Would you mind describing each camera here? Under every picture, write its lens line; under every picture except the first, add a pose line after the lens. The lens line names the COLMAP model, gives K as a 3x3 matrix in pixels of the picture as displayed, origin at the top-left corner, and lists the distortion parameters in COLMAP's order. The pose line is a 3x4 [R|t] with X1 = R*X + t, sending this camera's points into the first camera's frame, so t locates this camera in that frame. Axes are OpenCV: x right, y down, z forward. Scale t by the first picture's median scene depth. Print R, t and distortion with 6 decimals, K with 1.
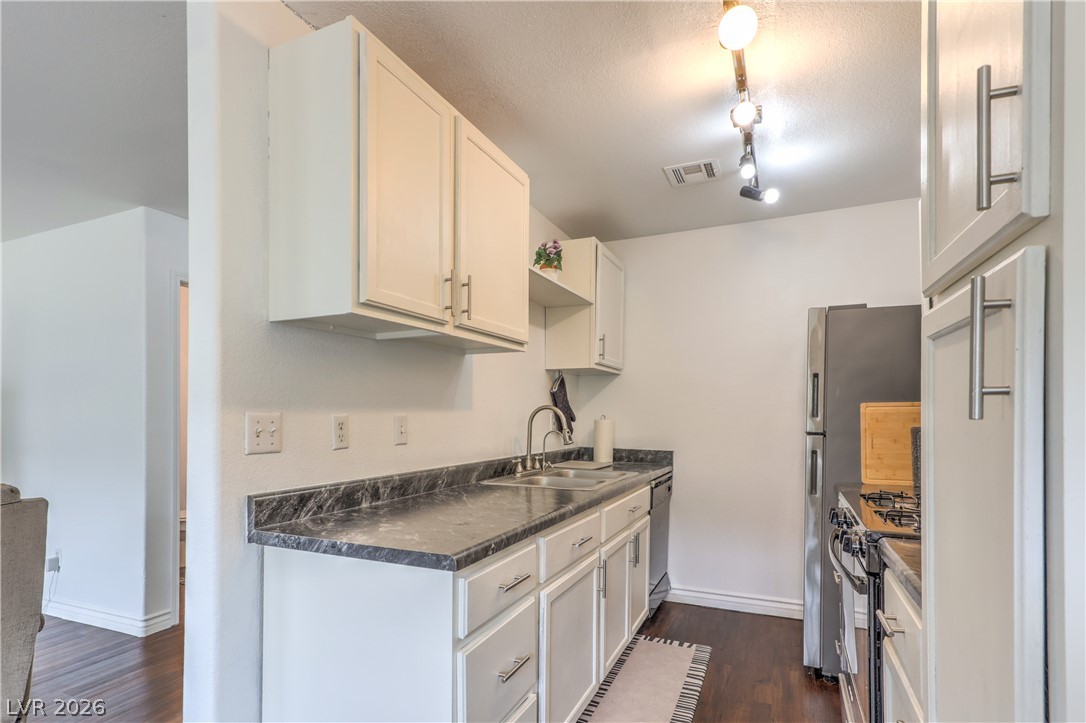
lens RADIAL K [[545.8, 0, 540.0], [0, 545.8, 407.5], [0, 0, 1]] dist [0.002161, 0.000130]
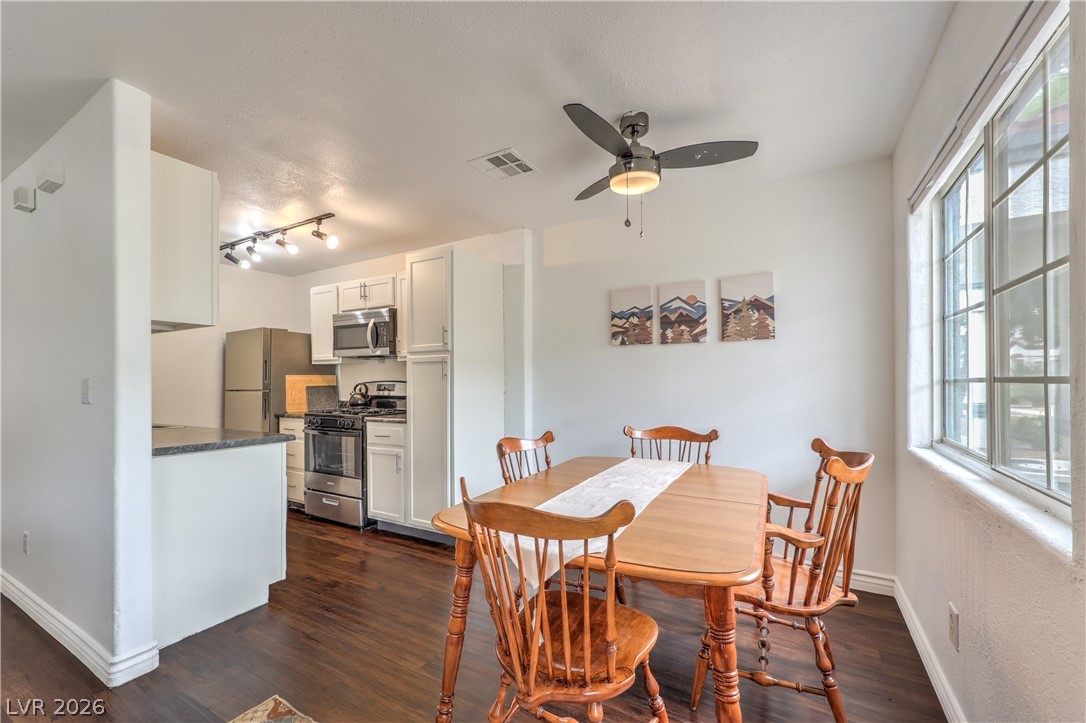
lens RADIAL K [[442.0, 0, 542.9], [0, 442.0, 376.3], [0, 0, 1]] dist [0.019786, 0.000004]
pose [[0.101426, 0.009909, 0.994794, -1.096165], [-0.003034, 0.999949, -0.009651, 0.009897], [-0.994838, -0.002040, 0.101451, -0.192887]]
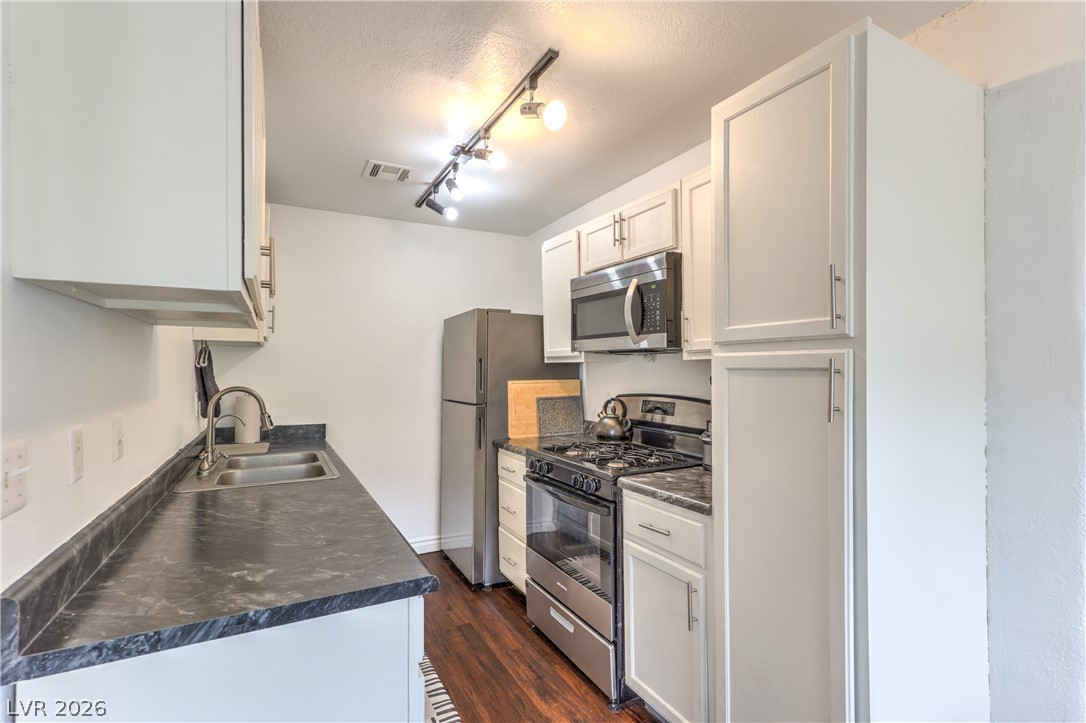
lens RADIAL K [[497.3, 0, 543.0], [0, 497.3, 361.5], [0, 0, 1]] dist [0.001097, 0.000237]
pose [[0.606640, 0.013824, 0.794857, -0.379771], [-0.009089, 0.999904, -0.010453, -0.047189], [-0.794925, -0.000883, 0.606707, 0.168255]]
